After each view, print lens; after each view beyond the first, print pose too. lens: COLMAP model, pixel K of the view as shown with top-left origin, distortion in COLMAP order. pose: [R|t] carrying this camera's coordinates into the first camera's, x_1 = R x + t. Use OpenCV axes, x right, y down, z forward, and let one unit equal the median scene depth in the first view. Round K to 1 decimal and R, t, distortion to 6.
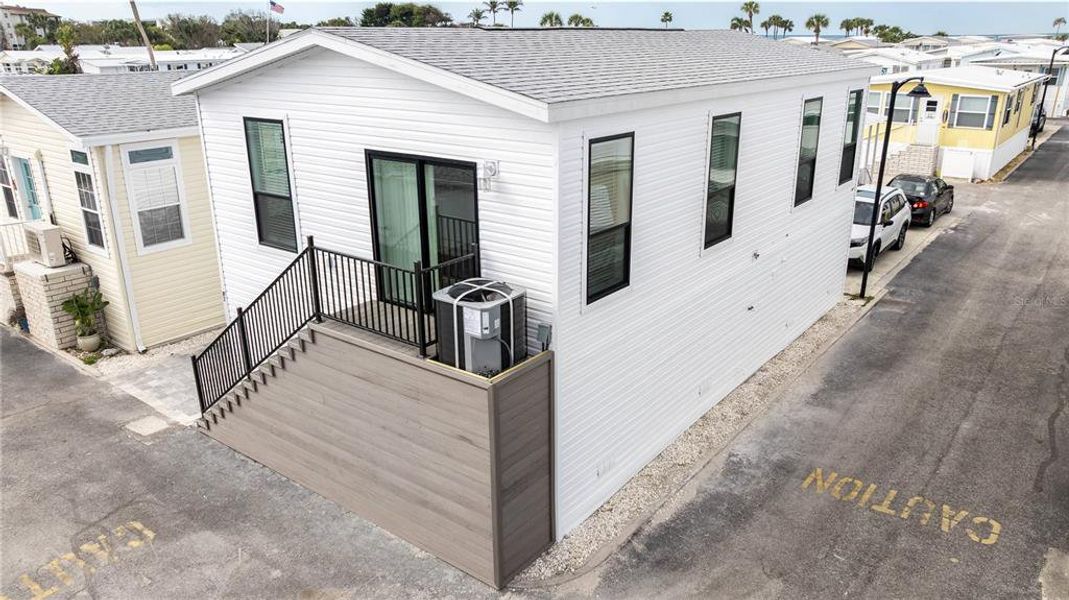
lens RADIAL K [[762.2, 0, 535.4], [0, 762.2, 299.4], [0, 0, 1]] dist [-0.004831, -0.000149]
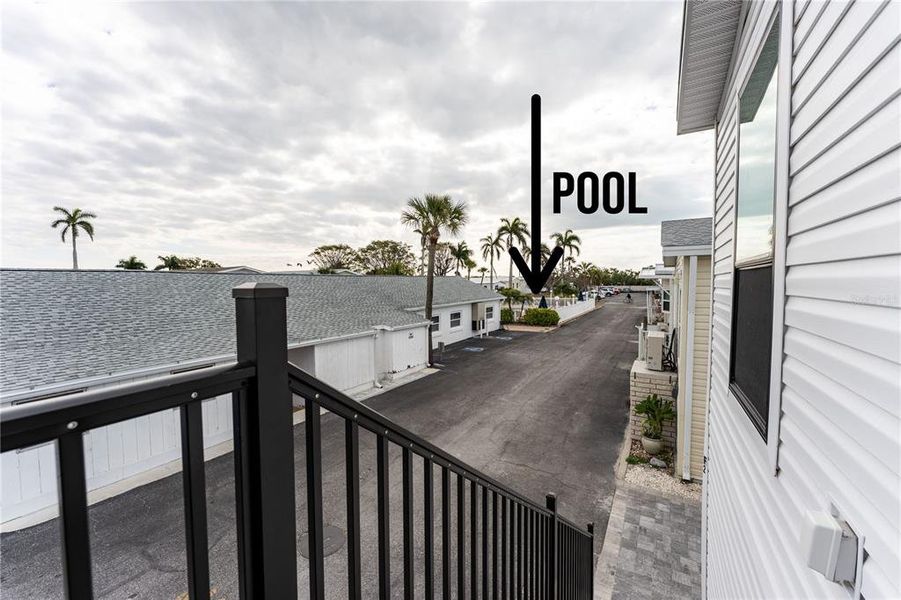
lens RADIAL K [[353.2, 0, 448.9], [0, 353.2, 299.6], [0, 0, 1]] dist [-0.000619, -0.000059]
pose [[0.116750, 0.048555, -0.991974, -0.141707], [-0.314820, 0.949105, 0.009404, -0.052955], [0.941944, 0.311195, 0.126094, 0.621271]]
